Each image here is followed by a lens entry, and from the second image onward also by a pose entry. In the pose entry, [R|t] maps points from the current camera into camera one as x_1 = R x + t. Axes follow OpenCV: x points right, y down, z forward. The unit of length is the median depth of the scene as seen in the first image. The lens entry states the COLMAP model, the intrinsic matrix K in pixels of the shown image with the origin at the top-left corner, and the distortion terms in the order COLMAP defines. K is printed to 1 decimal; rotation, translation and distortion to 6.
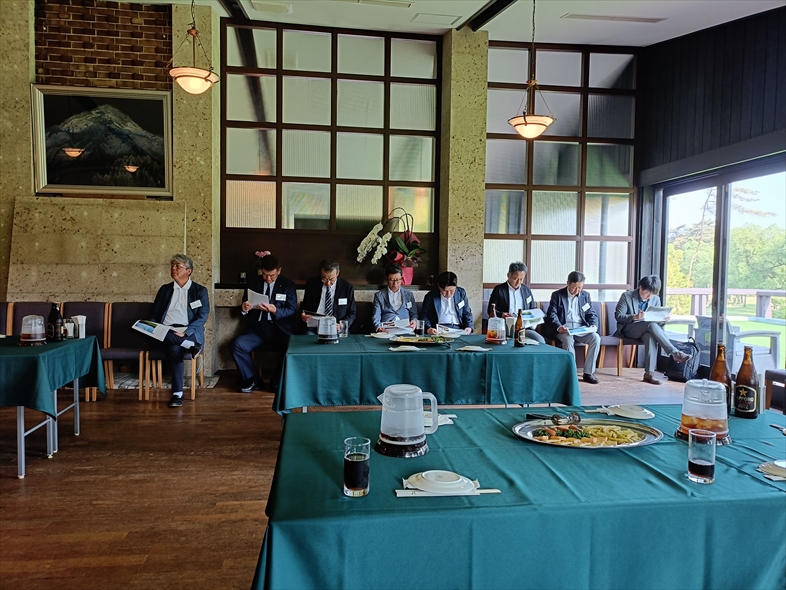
lens RADIAL K [[587.6, 0, 394.1], [0, 587.6, 290.5], [0, 0, 1]] dist [0.037994, -0.021602]
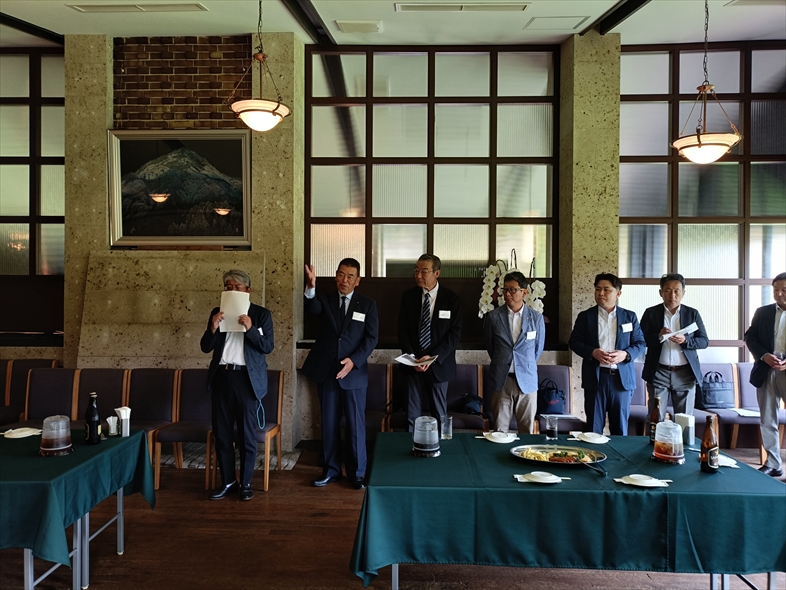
lens RADIAL K [[587.6, 0, 386.8], [0, 587.6, 287.6], [0, 0, 1]] dist [0.037994, -0.021602]
pose [[0.984813, -0.009461, -0.173361, -0.020635], [0.001643, 0.998977, -0.045185, -0.055503], [0.173611, 0.044214, 0.983821, 0.165869]]
